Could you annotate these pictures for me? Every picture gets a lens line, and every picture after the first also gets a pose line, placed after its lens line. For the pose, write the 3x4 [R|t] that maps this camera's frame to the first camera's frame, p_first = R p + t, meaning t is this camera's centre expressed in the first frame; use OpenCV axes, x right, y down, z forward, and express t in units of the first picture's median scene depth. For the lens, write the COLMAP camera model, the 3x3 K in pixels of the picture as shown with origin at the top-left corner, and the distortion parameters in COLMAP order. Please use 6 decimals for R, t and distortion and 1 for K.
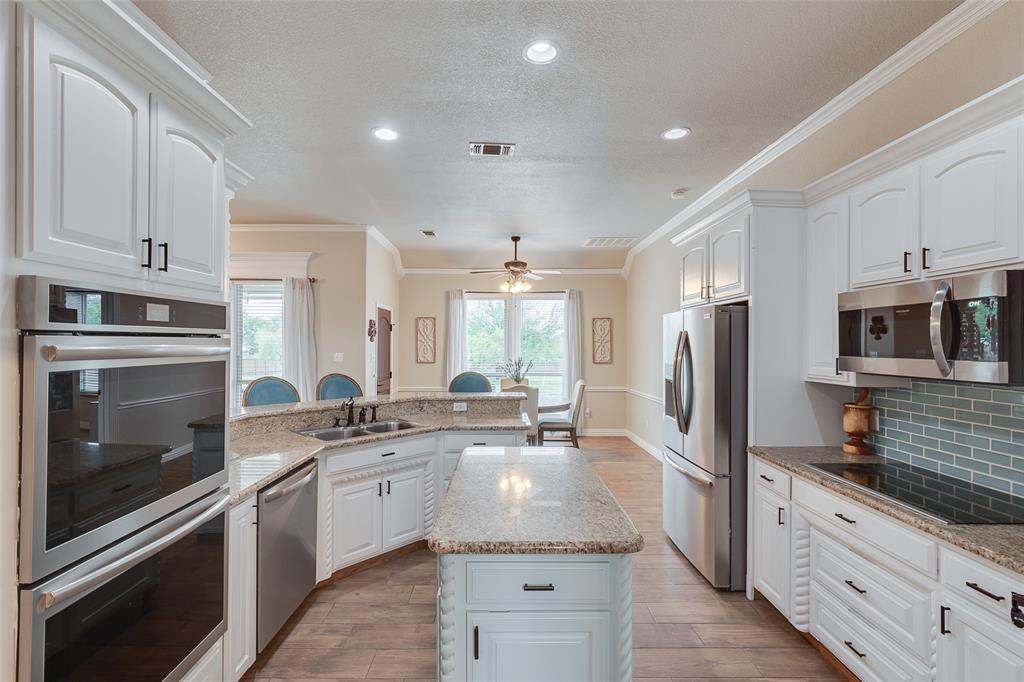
lens RADIAL K [[457.2, 0, 513.2], [0, 457.2, 339.3], [0, 0, 1]] dist [0.005264, -0.006358]
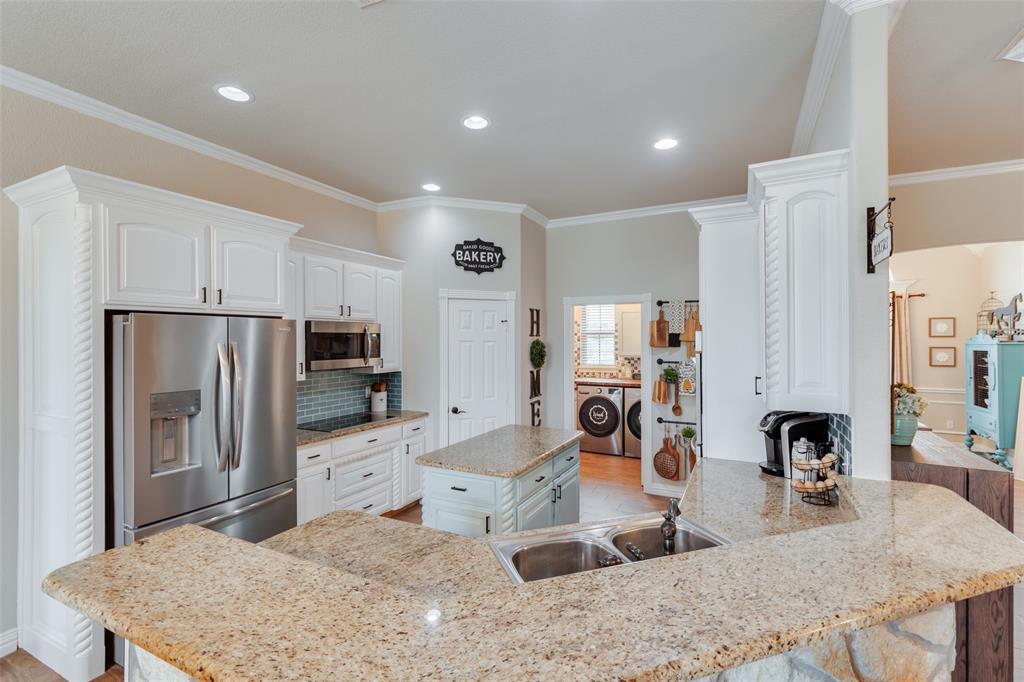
lens RADIAL K [[457.2, 0, 513.2], [0, 457.2, 339.3], [0, 0, 1]] dist [0.005264, -0.006358]
pose [[-0.884006, 0.000334, 0.467475, -0.225472], [-0.003354, 0.999969, -0.007057, -0.010276], [-0.467463, -0.007807, -0.883978, 0.752230]]
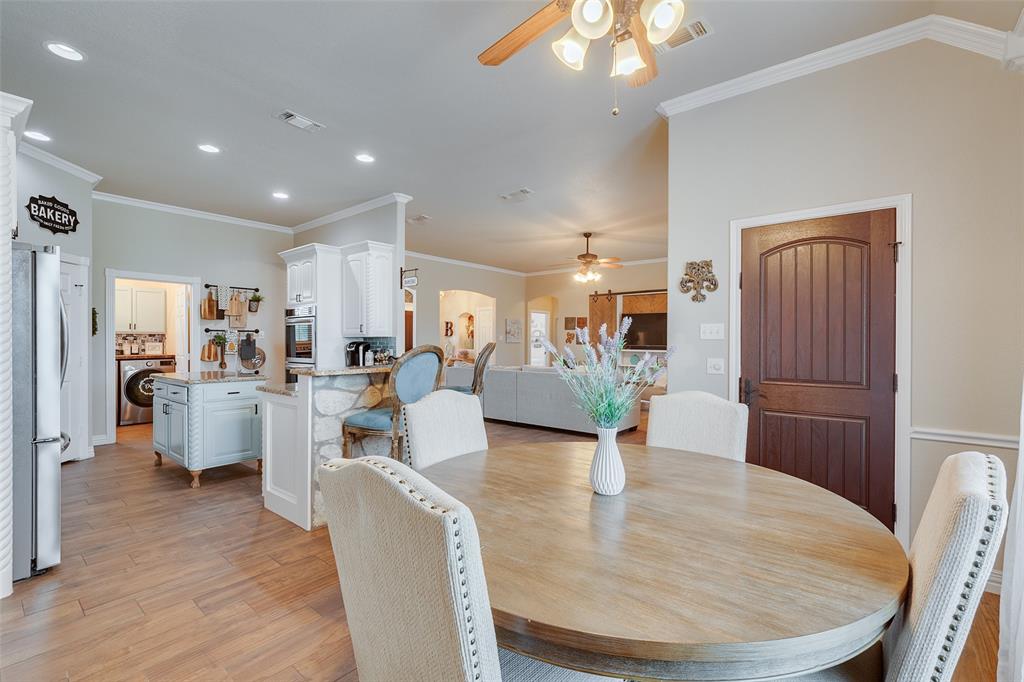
lens RADIAL K [[454.3, 0, 512.0], [0, 454.3, 341.0], [0, 0, 1]] dist [0.000169, -0.000065]
pose [[-0.651686, -0.003189, -0.758482, 0.235716], [0.002912, 0.999973, -0.006706, 0.052972], [0.758483, -0.006579, -0.651660, 1.123872]]
